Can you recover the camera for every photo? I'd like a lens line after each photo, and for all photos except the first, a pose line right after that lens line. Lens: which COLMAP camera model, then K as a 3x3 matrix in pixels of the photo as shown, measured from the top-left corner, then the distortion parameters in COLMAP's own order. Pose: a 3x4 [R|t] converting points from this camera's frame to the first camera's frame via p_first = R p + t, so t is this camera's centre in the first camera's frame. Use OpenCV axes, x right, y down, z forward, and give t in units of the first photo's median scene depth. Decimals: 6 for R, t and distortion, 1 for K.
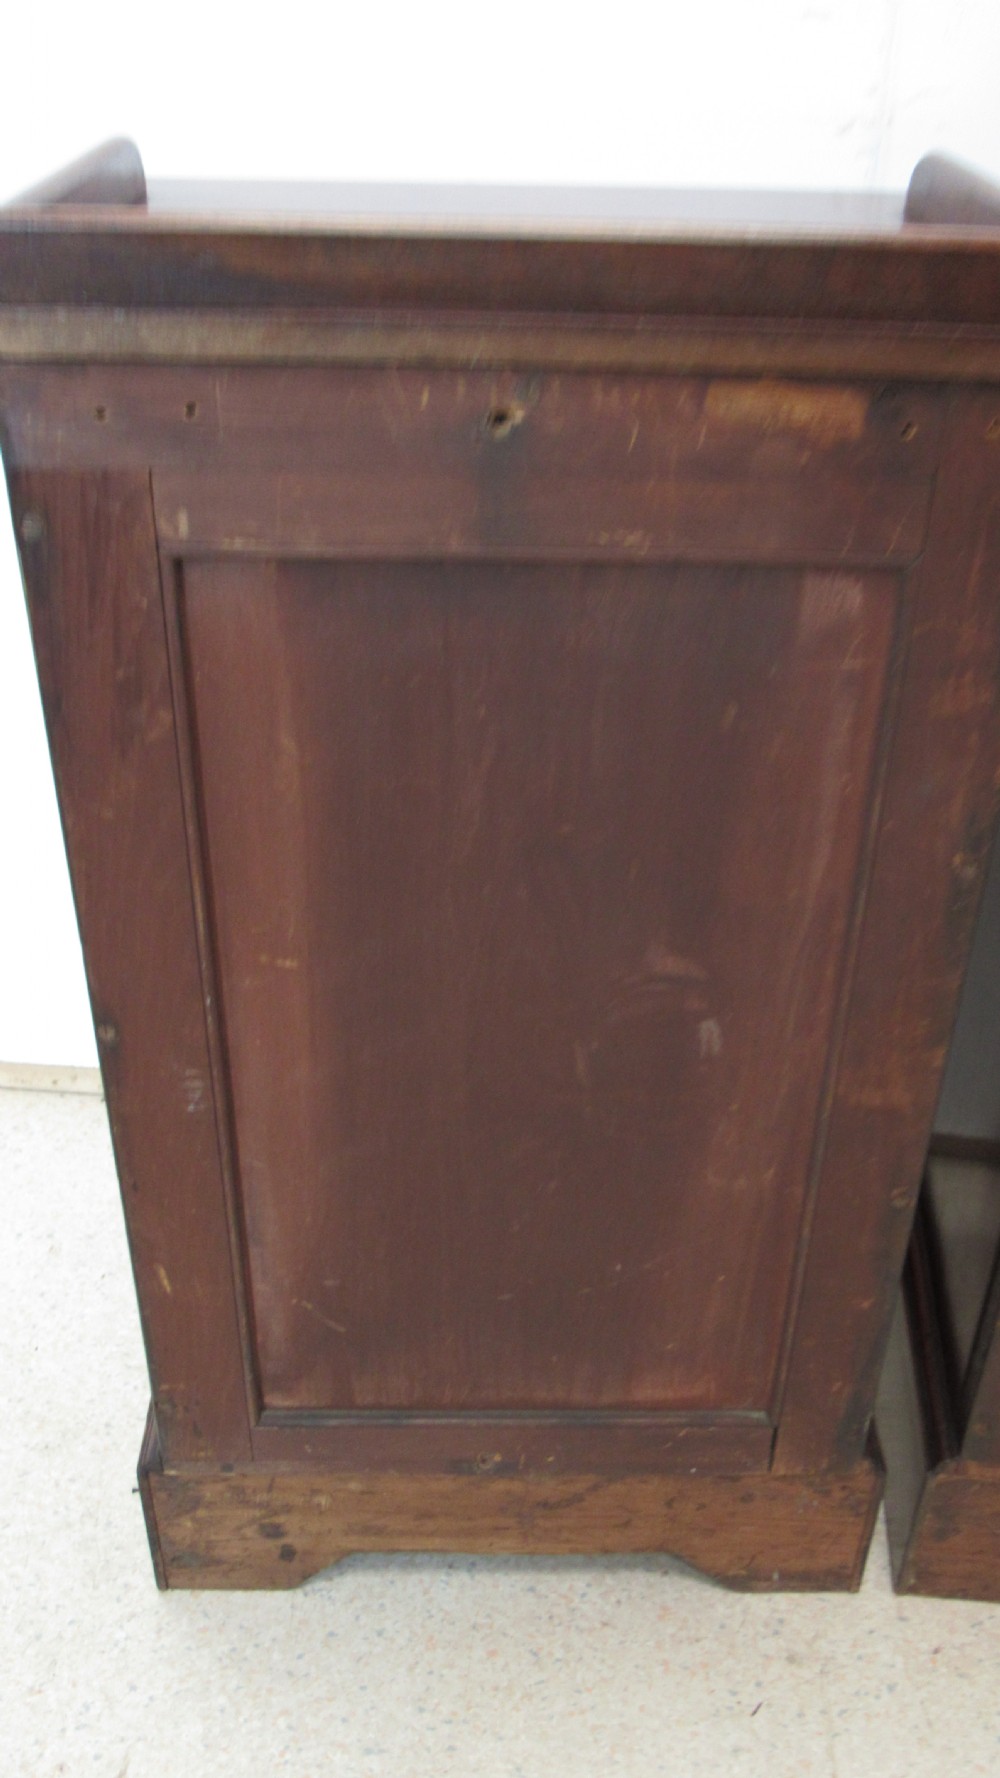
lens RADIAL K [[1593.3, 0, 500.0], [0, 1593.3, 889.0], [0, 0, 1]] dist [-0.041298, 0.010506]
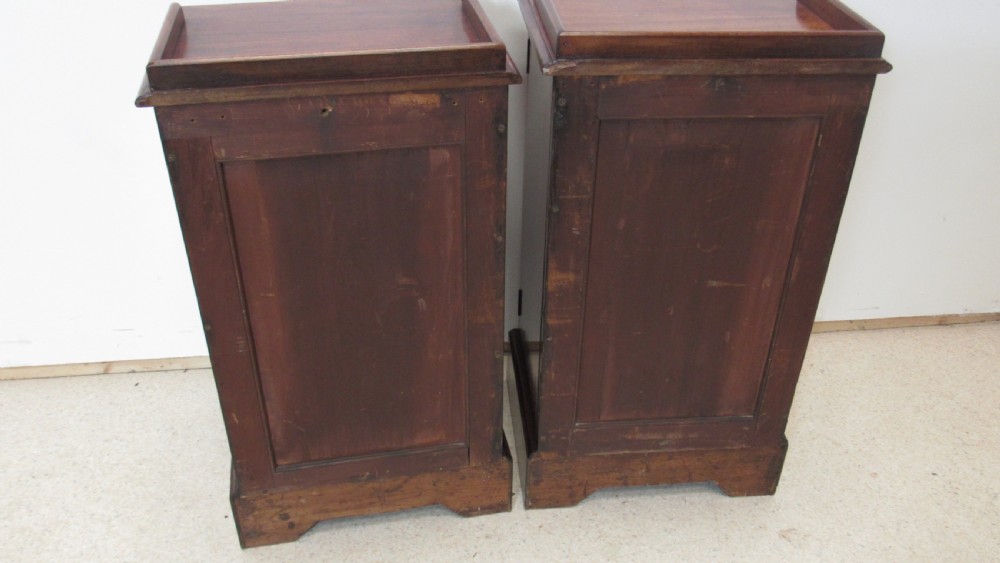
lens RADIAL K [[896.1, 0, 500.0], [0, 896.1, 281.5], [0, 0, 1]] dist [-0.041298, 0.010506]
pose [[0.982335, -0.108061, 0.152775, 0.022179], [0.103734, 0.993952, 0.036038, 0.006042], [-0.155746, -0.019553, 0.987604, -0.505808]]
